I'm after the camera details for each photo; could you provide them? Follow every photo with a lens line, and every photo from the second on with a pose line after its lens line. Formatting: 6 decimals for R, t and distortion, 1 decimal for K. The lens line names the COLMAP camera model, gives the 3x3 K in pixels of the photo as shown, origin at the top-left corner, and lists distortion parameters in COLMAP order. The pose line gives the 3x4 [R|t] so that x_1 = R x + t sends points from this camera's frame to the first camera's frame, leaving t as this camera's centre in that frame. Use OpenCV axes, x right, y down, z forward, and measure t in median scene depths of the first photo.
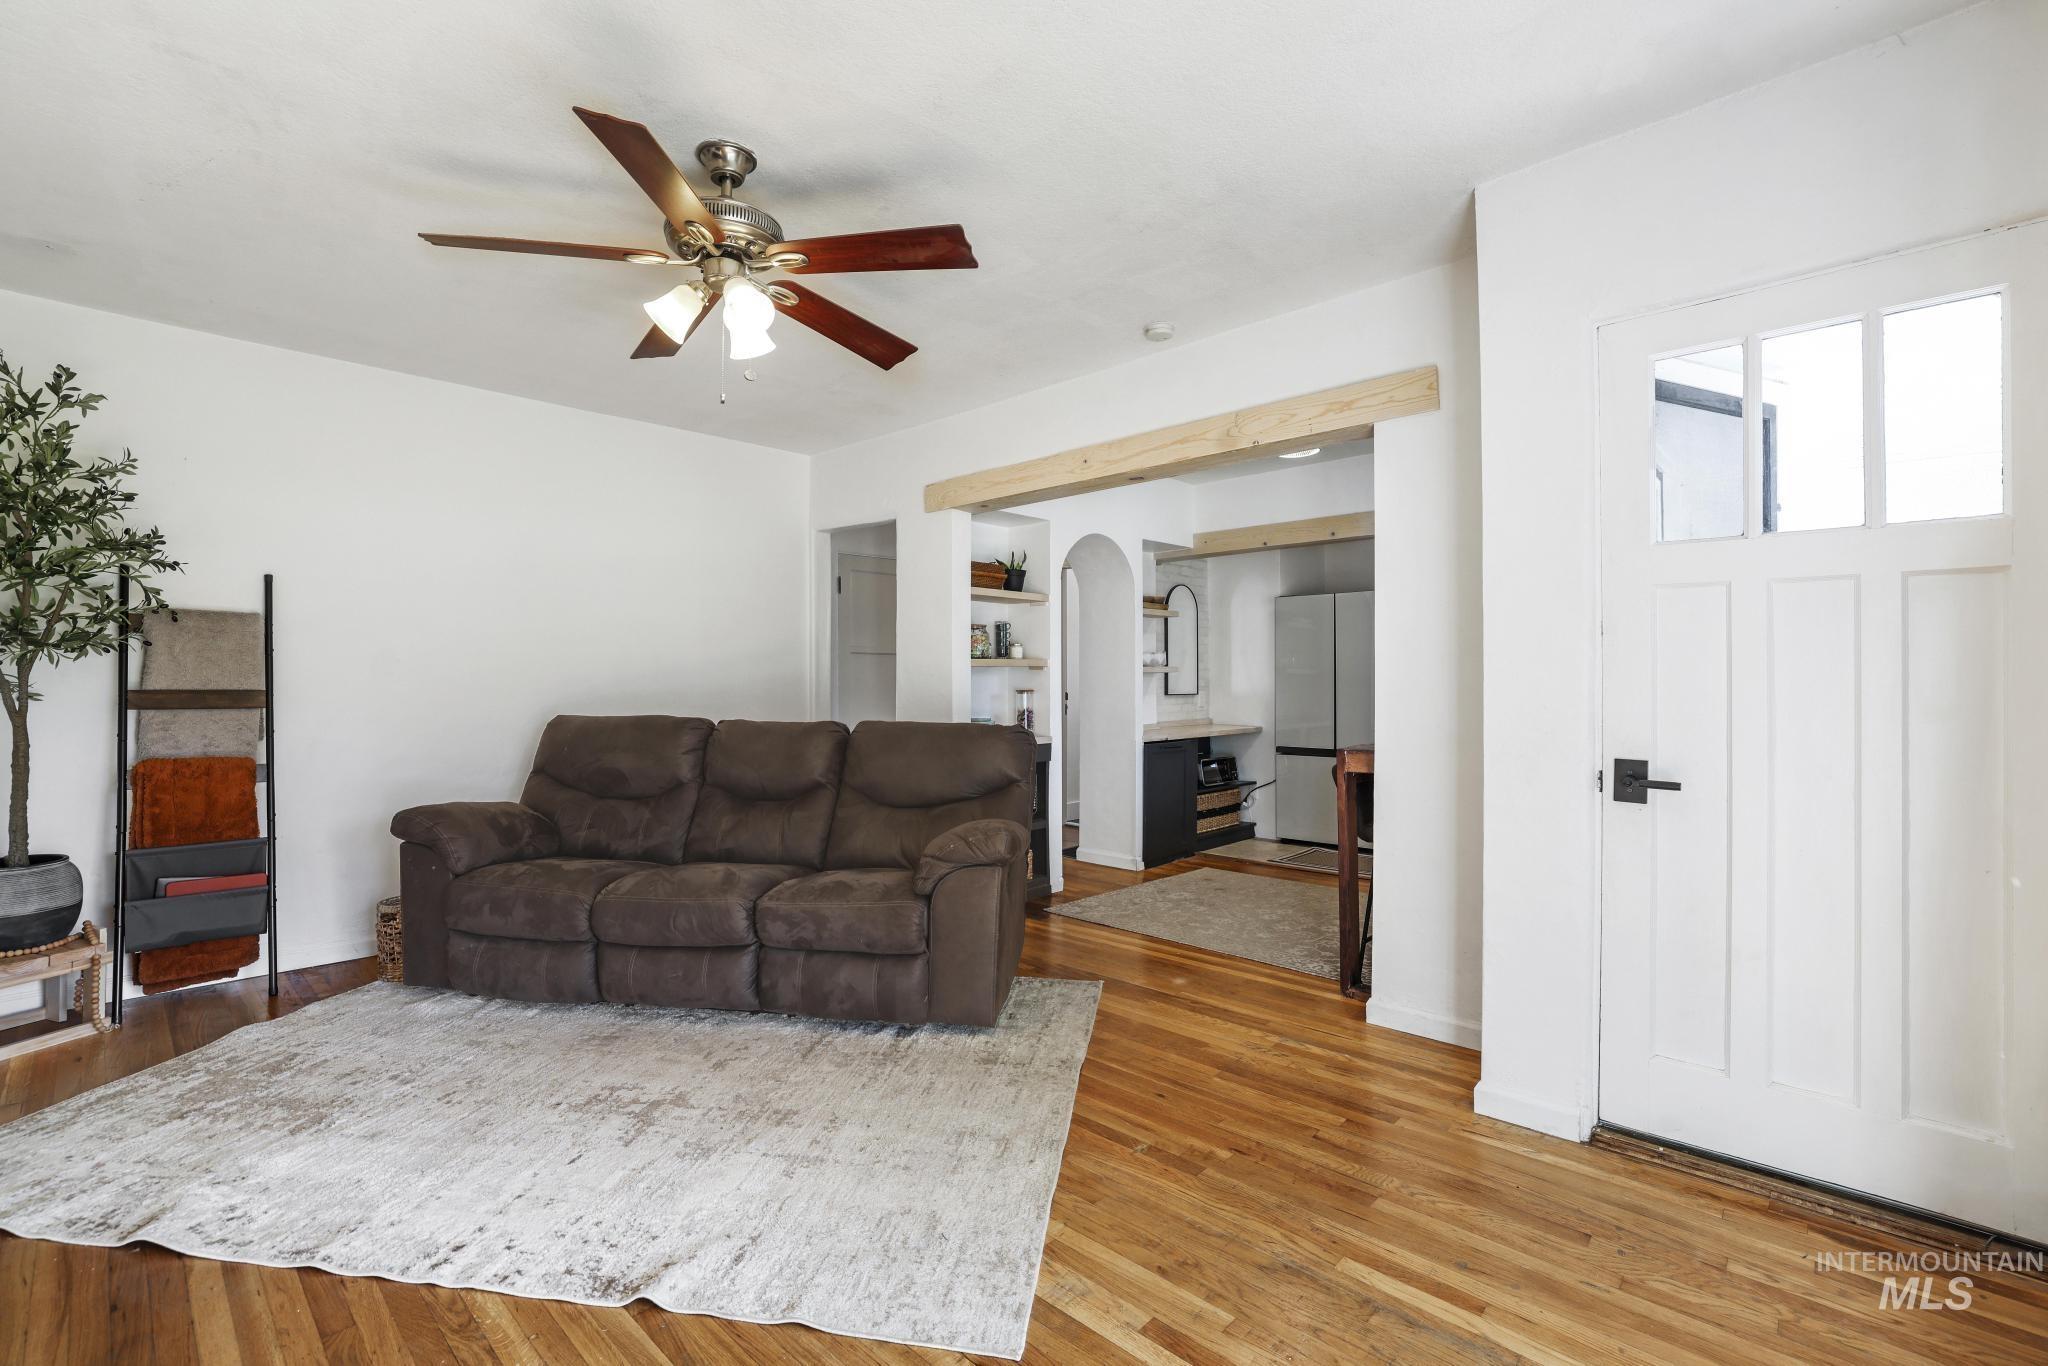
lens RADIAL K [[894.0, 0, 1024.9], [0, 894.0, 667.8], [0, 0, 1]] dist [-0.033159, 0.008185]
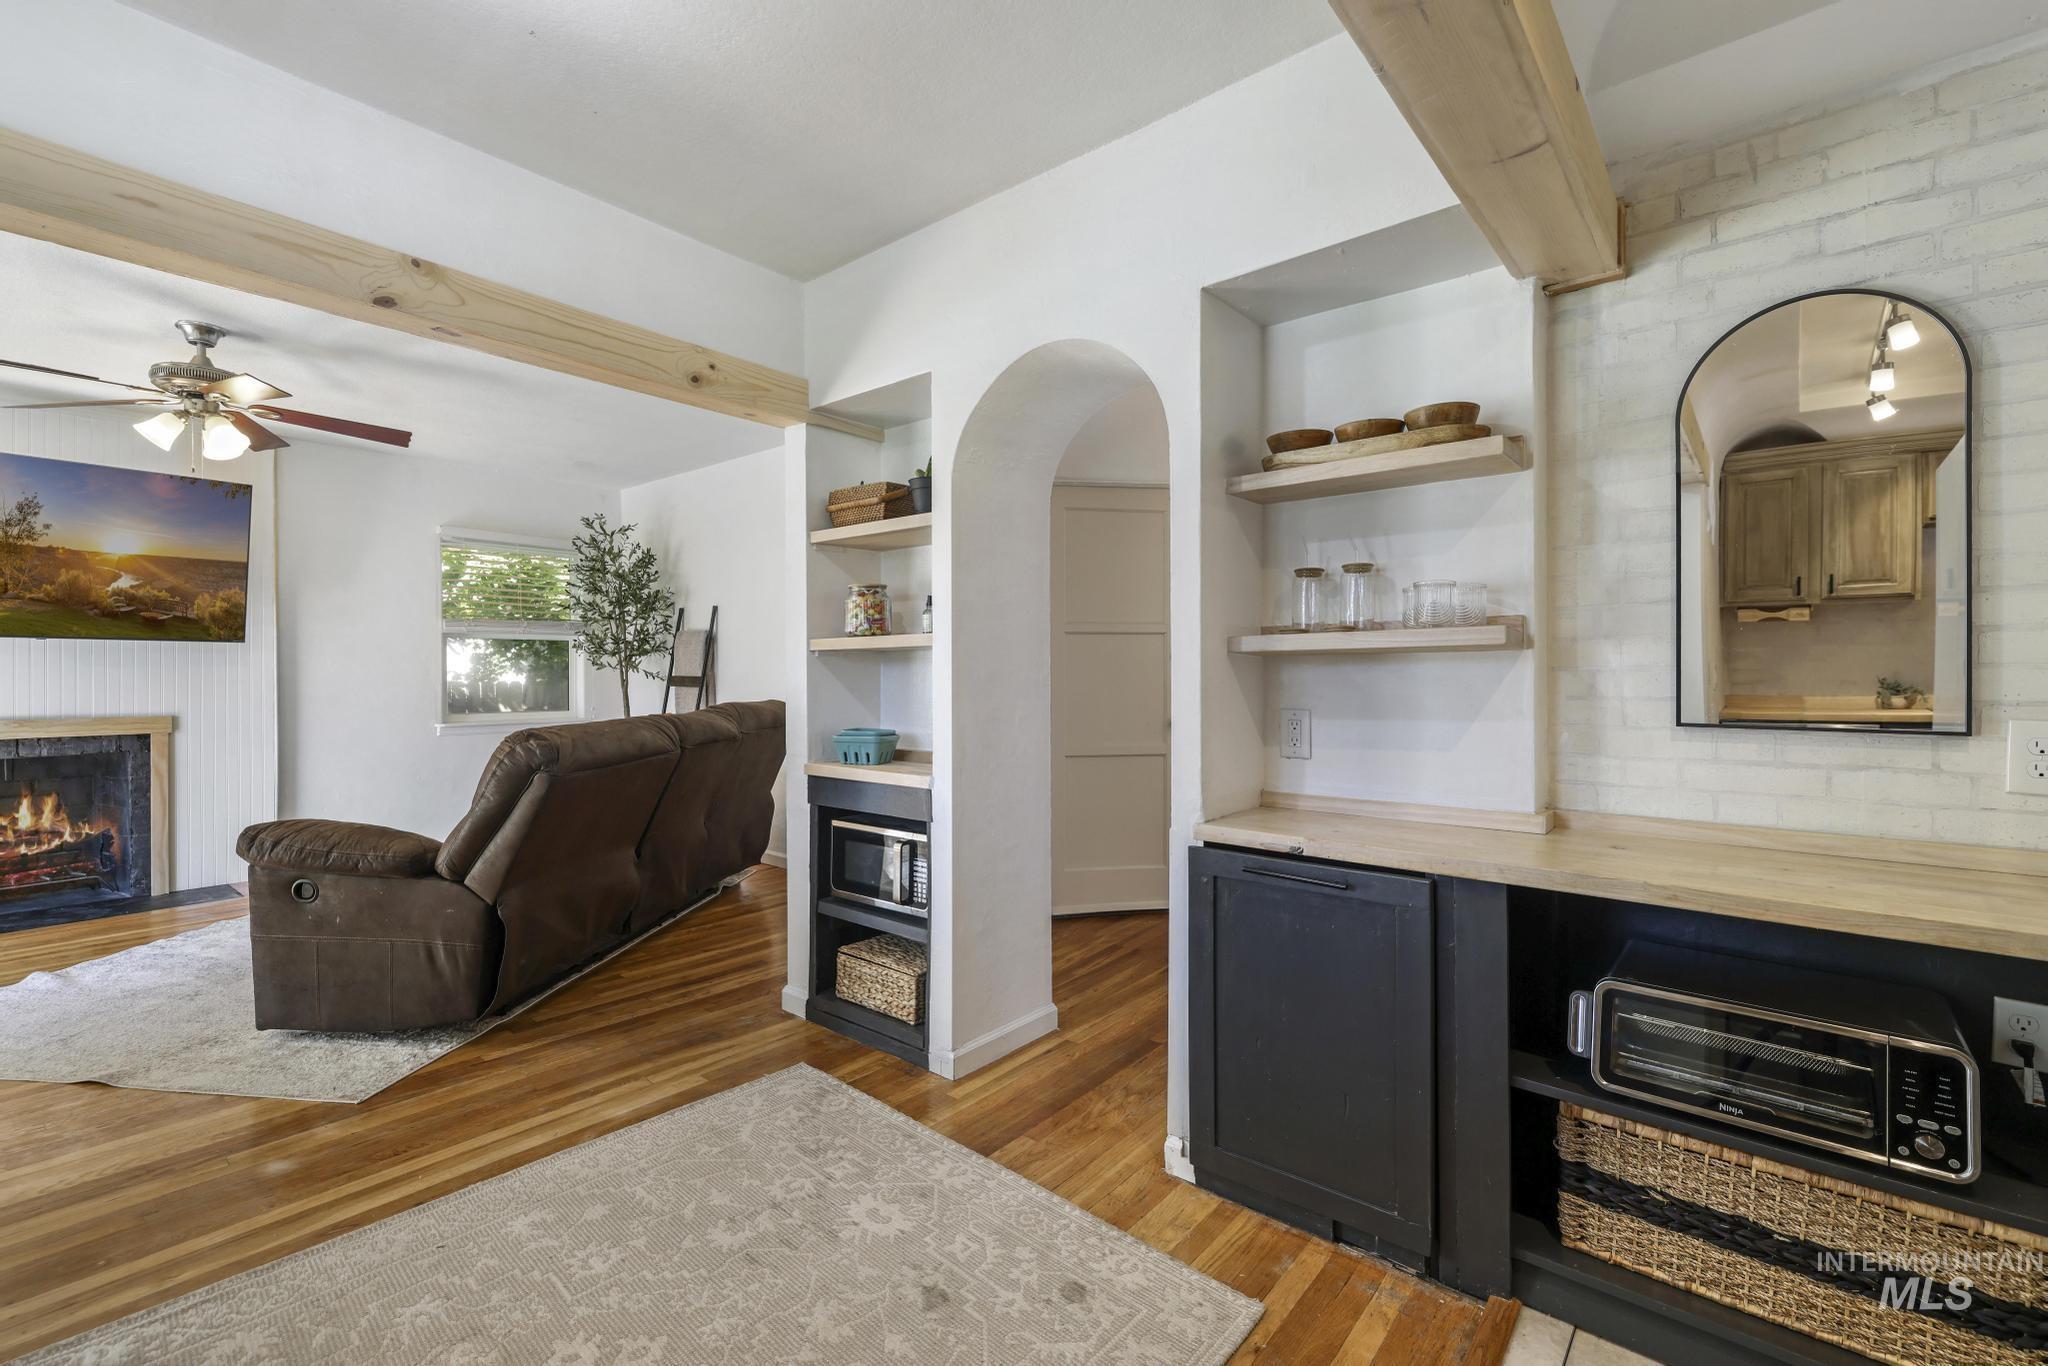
lens RADIAL K [[878.3, 0, 1024.0], [0, 878.3, 683.0], [0, 0, 1]] dist [-0.020229, -0.000278]
pose [[0.069263, 0.009651, -0.997552, 0.735793], [0.006485, 0.999928, 0.010124, 0.021308], [0.997577, -0.007171, 0.069196, 1.372807]]
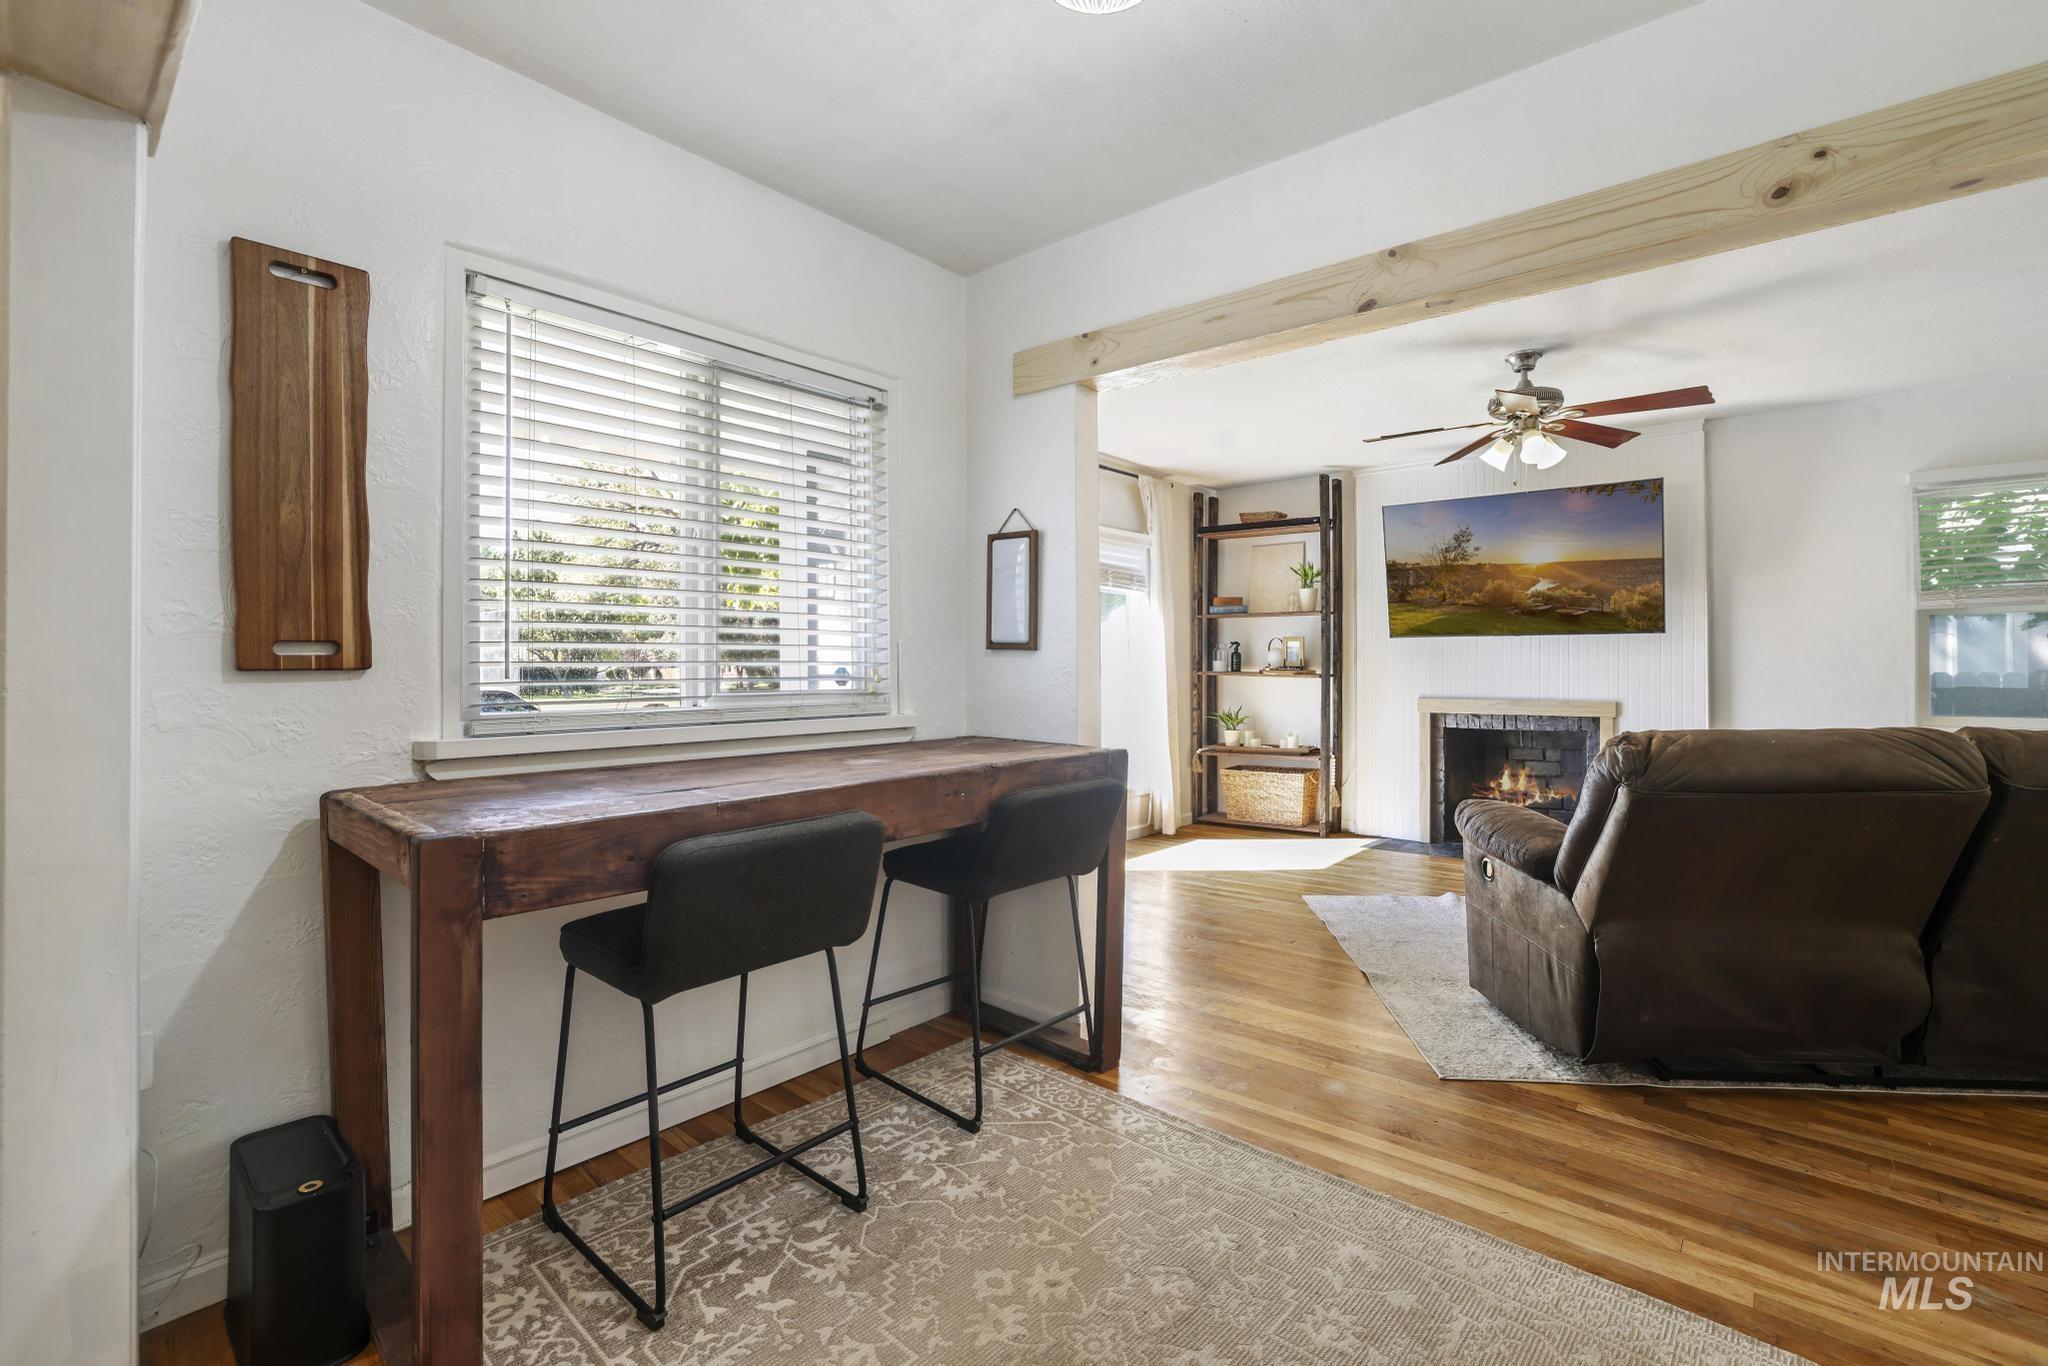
lens RADIAL K [[894.0, 0, 1024.9], [0, 894.0, 667.8], [0, 0, 1]] dist [-0.033159, 0.008185]
pose [[-0.998685, 0.000667, -0.051268, 0.424285], [0.000986, 0.999980, -0.006184, 0.026285], [0.051263, -0.006226, -0.998666, 1.577607]]
